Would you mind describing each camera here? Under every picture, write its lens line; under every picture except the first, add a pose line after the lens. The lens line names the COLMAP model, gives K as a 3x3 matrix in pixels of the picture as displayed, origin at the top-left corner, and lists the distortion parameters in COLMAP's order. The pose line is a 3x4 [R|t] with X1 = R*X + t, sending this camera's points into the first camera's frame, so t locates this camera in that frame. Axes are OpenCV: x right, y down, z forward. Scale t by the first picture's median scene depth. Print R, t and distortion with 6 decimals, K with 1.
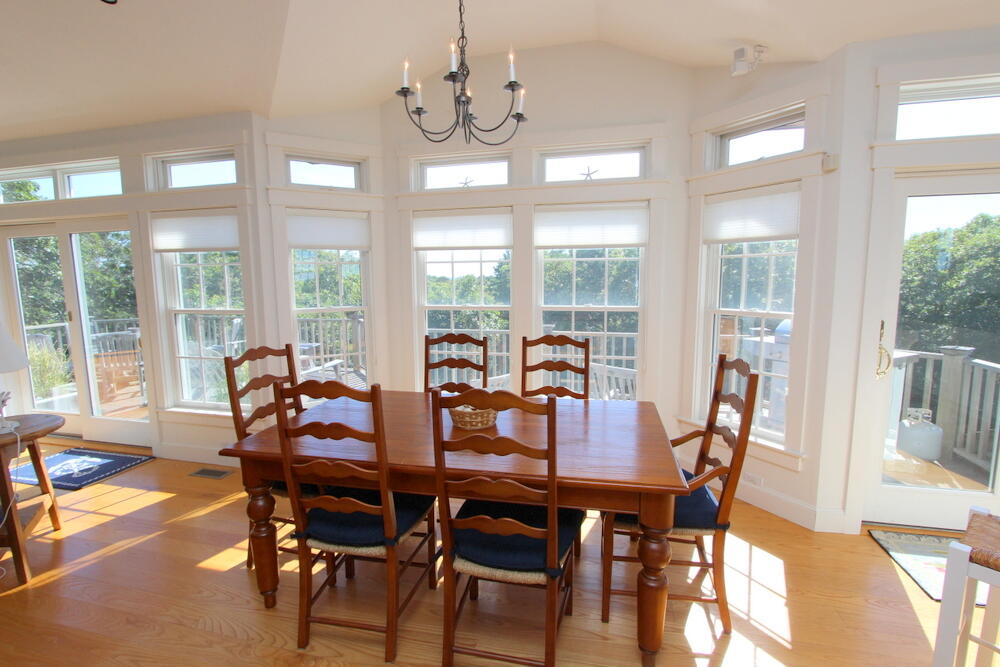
lens RADIAL K [[465.1, 0, 500.0], [0, 465.1, 333.5], [0, 0, 1]] dist [-0.024701, 0.007845]
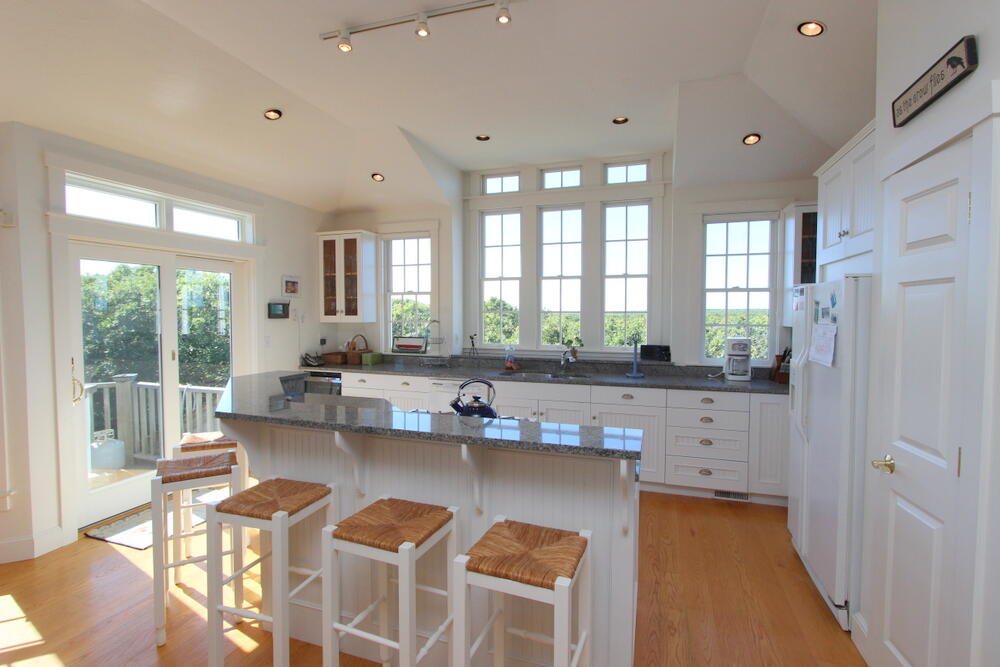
lens RADIAL K [[465.1, 0, 500.0], [0, 465.1, 333.5], [0, 0, 1]] dist [-0.024701, 0.007845]
pose [[0.081732, -0.031578, 0.996154, -0.197511], [0.118663, 0.992697, 0.021733, 0.012084], [-0.989565, 0.116430, 0.084882, -0.165247]]
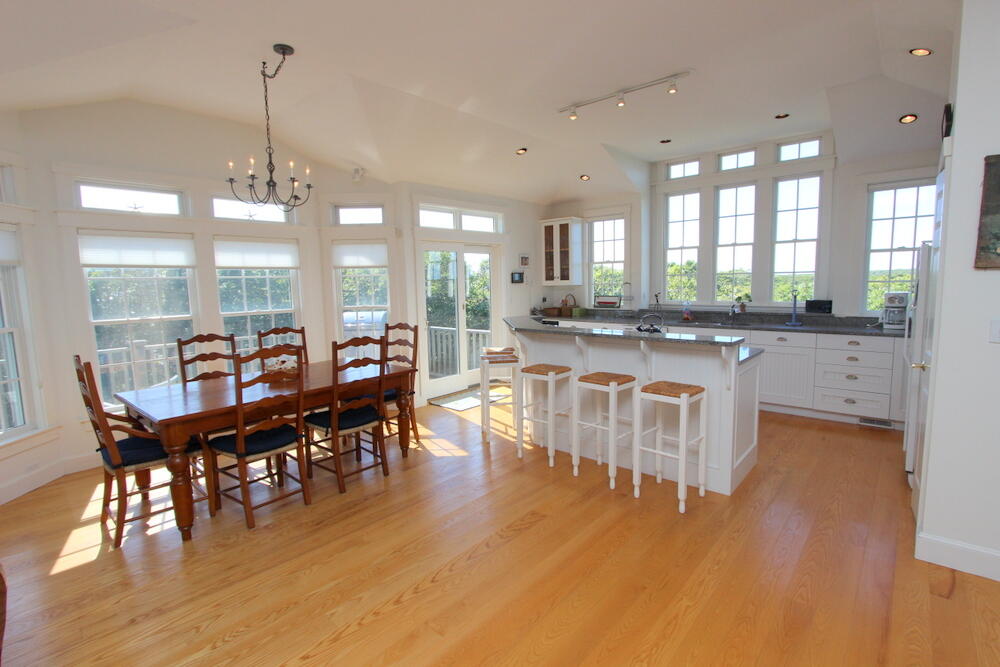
lens RADIAL K [[465.1, 0, 500.0], [0, 465.1, 333.5], [0, 0, 1]] dist [-0.024701, 0.007845]
pose [[0.466043, -0.097974, 0.879321, -0.687223], [0.124855, 0.991187, 0.044265, 0.035662], [-0.875908, 0.089158, 0.474169, -0.269847]]
